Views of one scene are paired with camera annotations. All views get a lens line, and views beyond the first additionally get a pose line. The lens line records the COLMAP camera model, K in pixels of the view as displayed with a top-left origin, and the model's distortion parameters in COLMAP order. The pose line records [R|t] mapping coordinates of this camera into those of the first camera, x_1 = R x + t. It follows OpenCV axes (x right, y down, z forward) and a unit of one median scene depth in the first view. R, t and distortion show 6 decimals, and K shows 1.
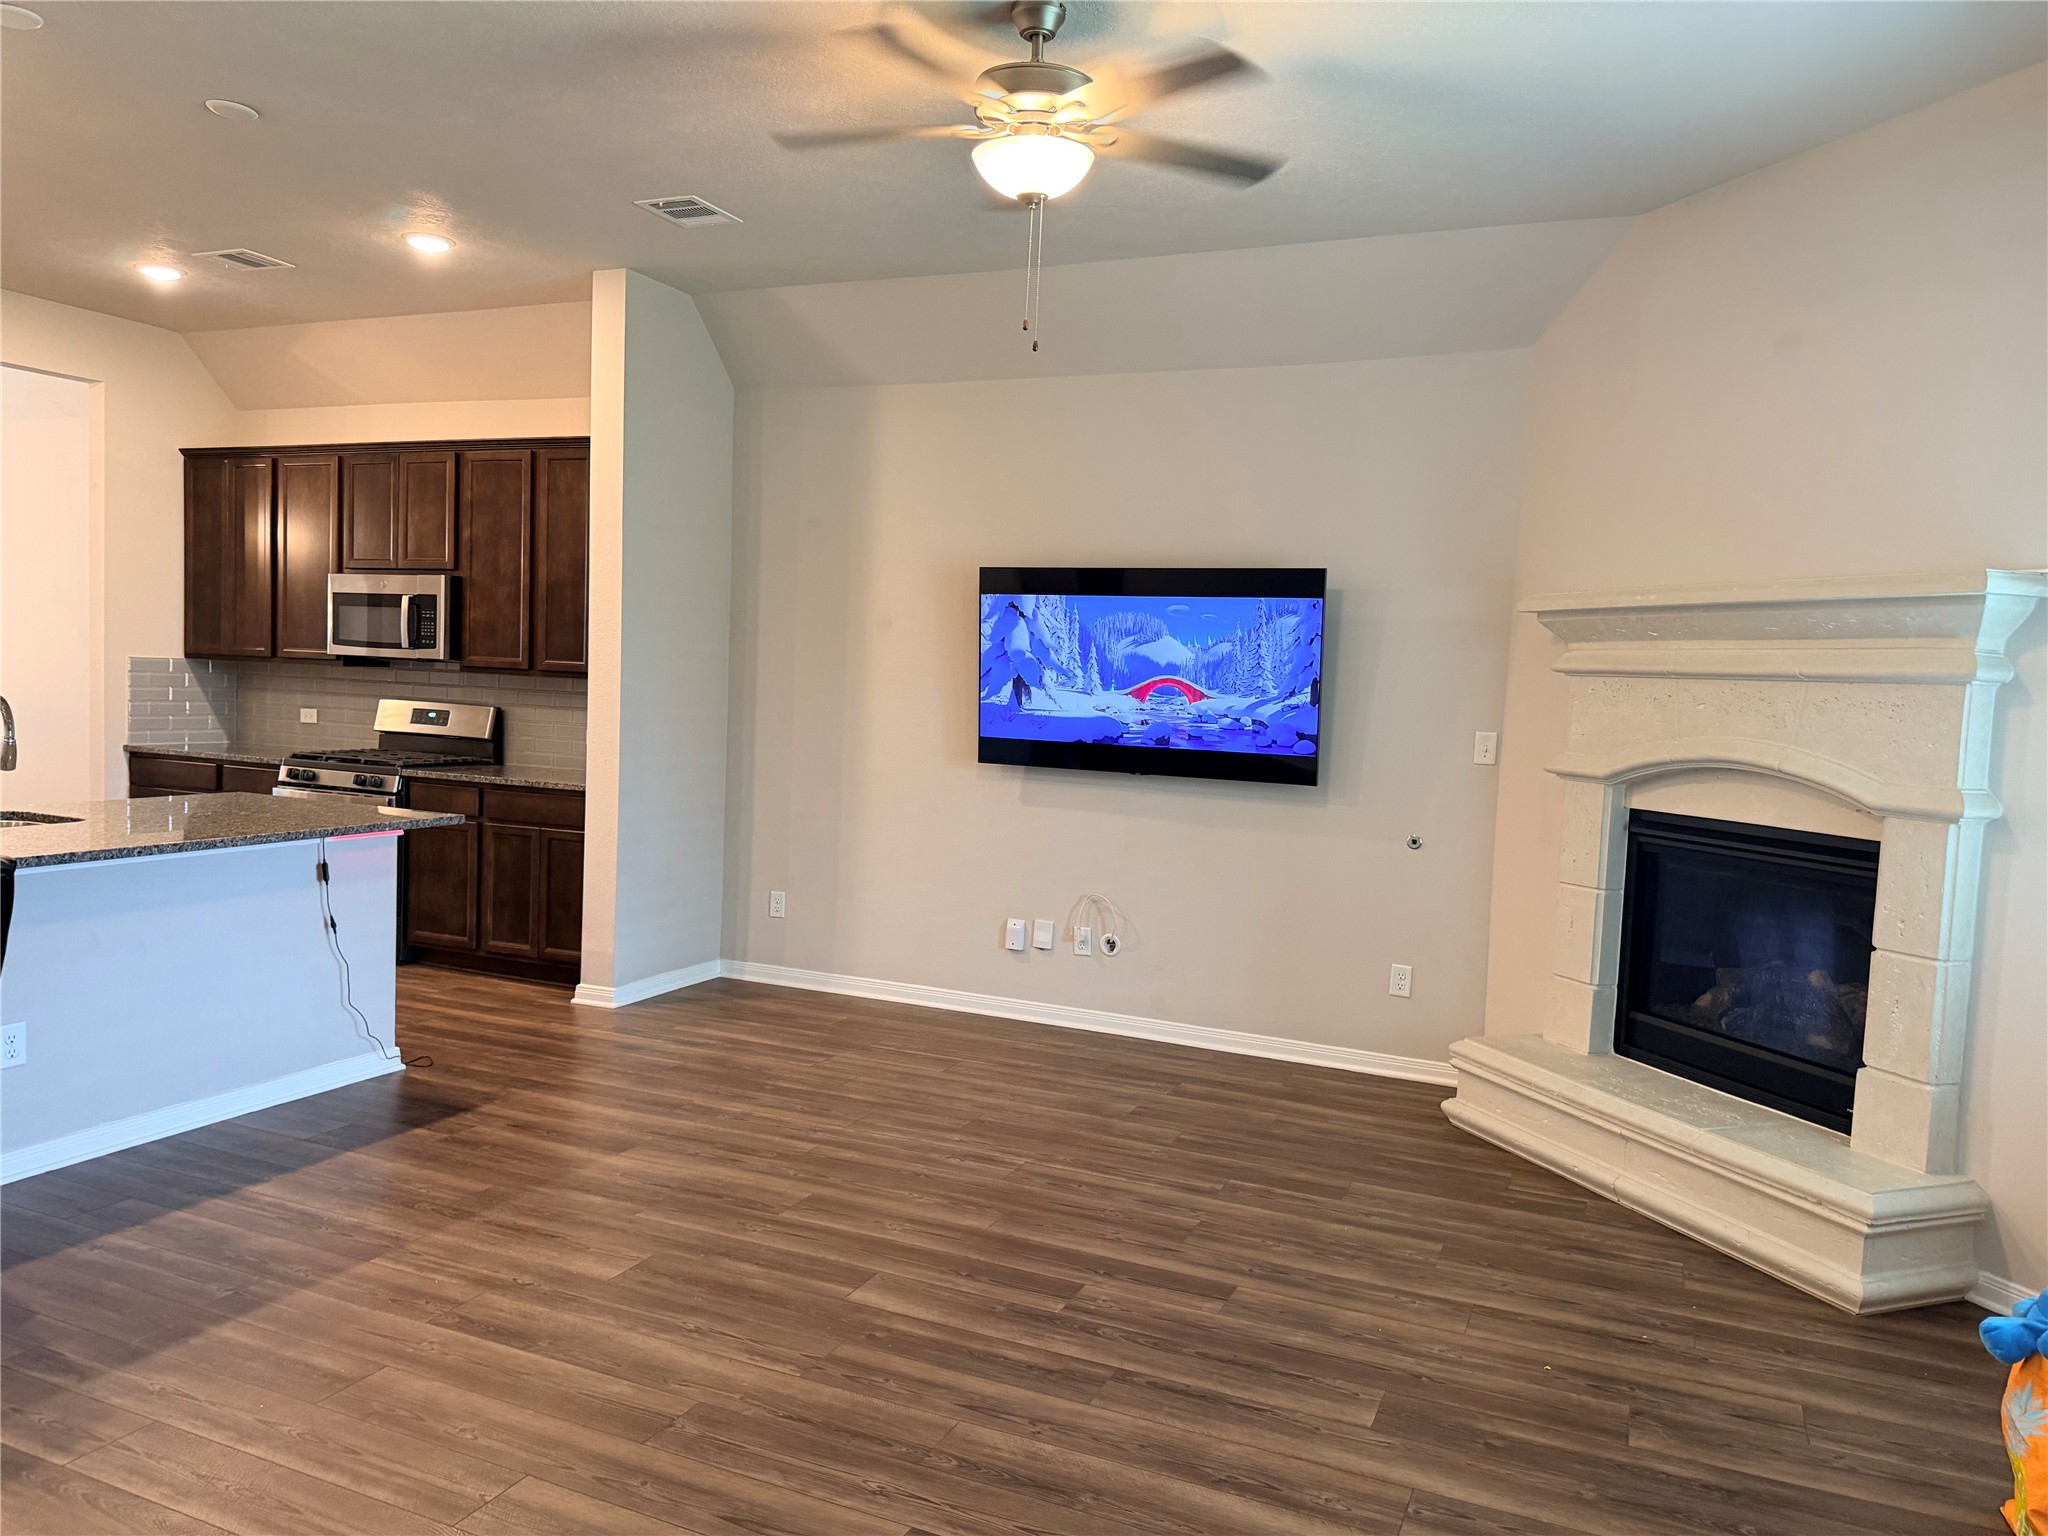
lens RADIAL K [[1450.5, 0, 1023.1], [0, 1450.5, 778.1], [0, 0, 1]] dist [0.033040, -0.037531]
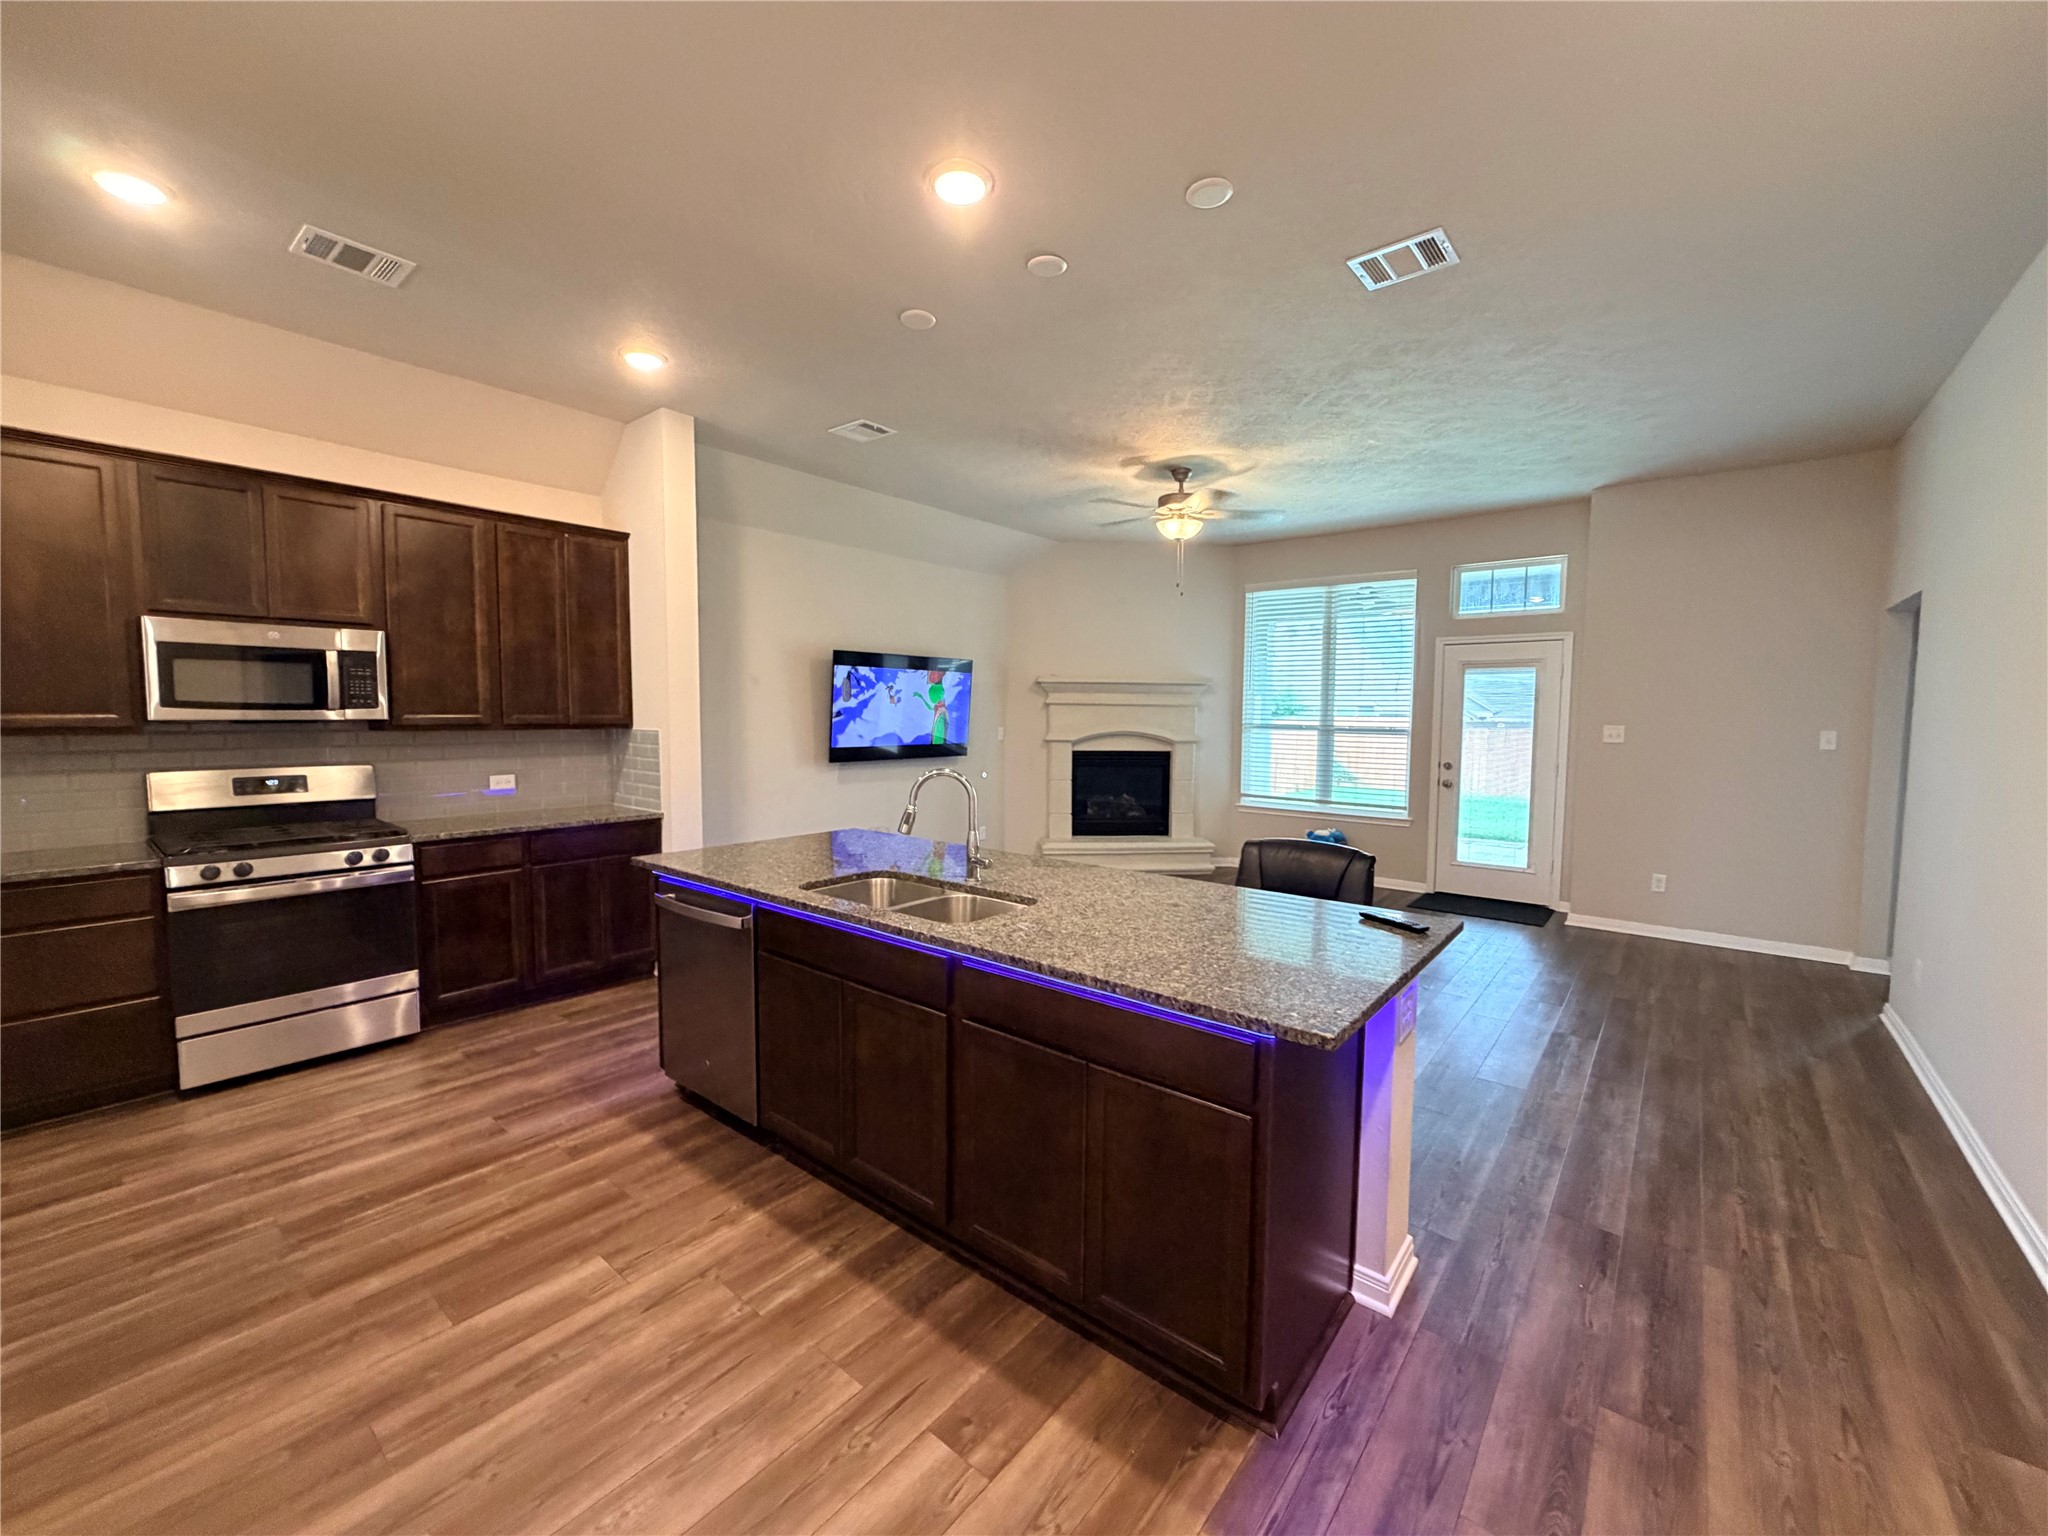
lens RADIAL K [[817.5, 0, 1024.0], [0, 817.5, 768.0], [0, 0, 1]] dist [-0.000285, -0.000179]
pose [[0.267374, -0.107863, 0.957537, -1.271414], [0.068182, 0.993342, 0.092857, -0.112290], [-0.961177, 0.040459, 0.272949, 0.713694]]
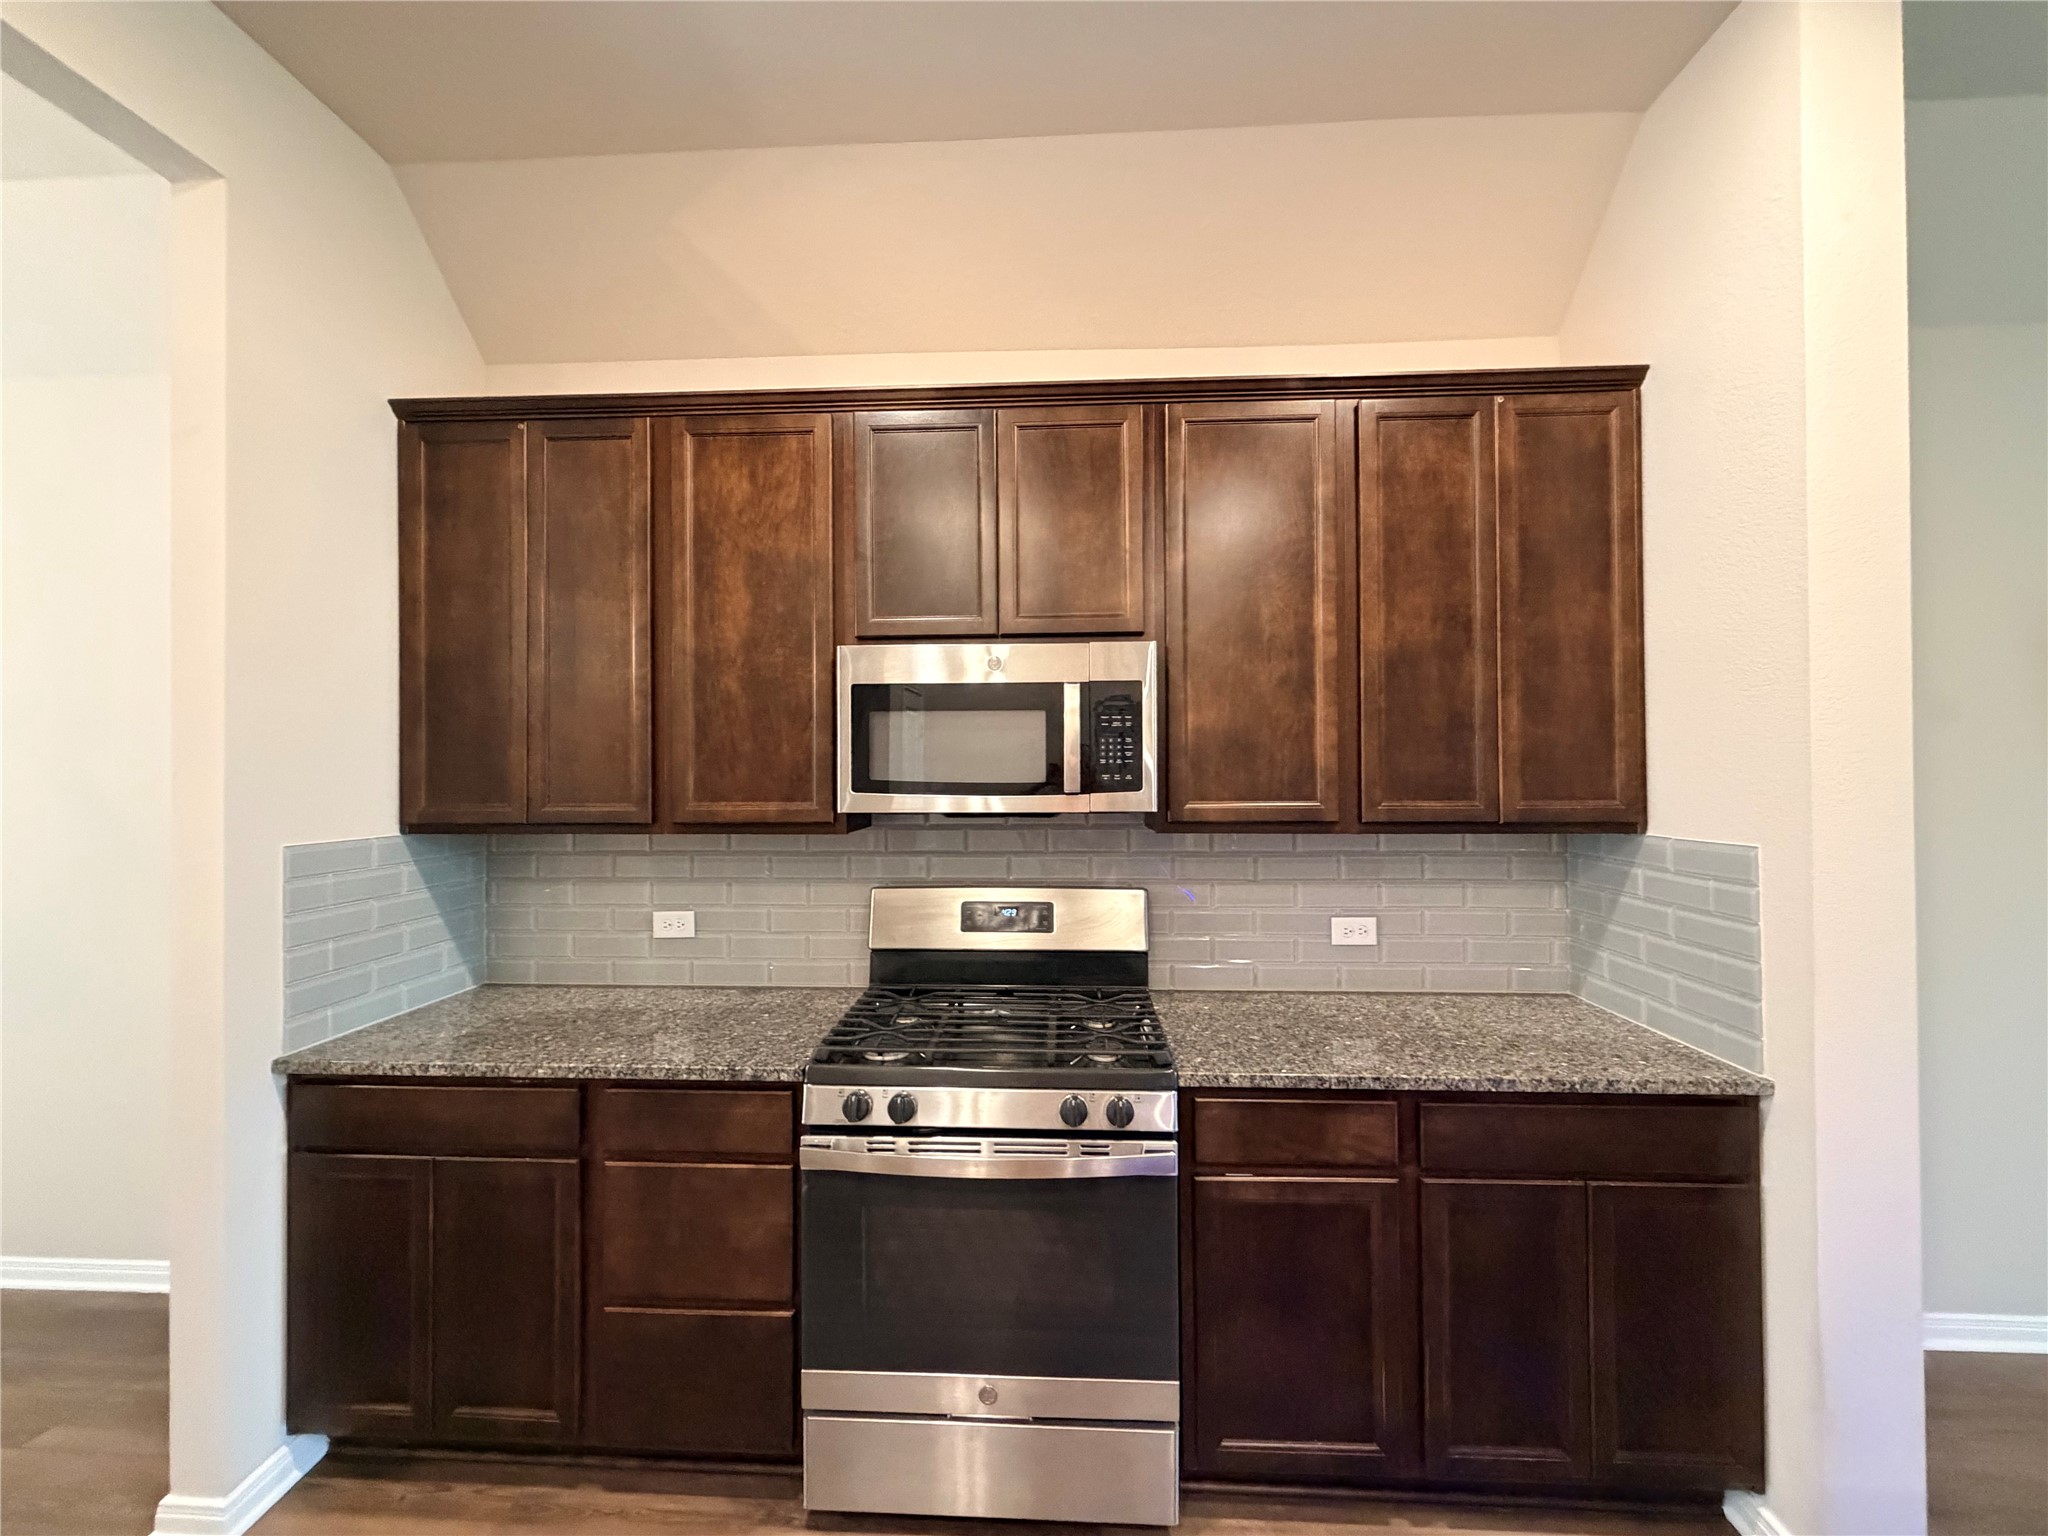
lens RADIAL K [[817.5, 0, 1024.0], [0, 817.5, 768.0], [0, 0, 1]] dist [-0.000285, -0.000179]
pose [[0.932328, -0.043903, 0.358938, -0.848943], [0.068852, 0.995996, -0.057017, -0.132022], [-0.354998, 0.077872, 0.931618, 1.199558]]
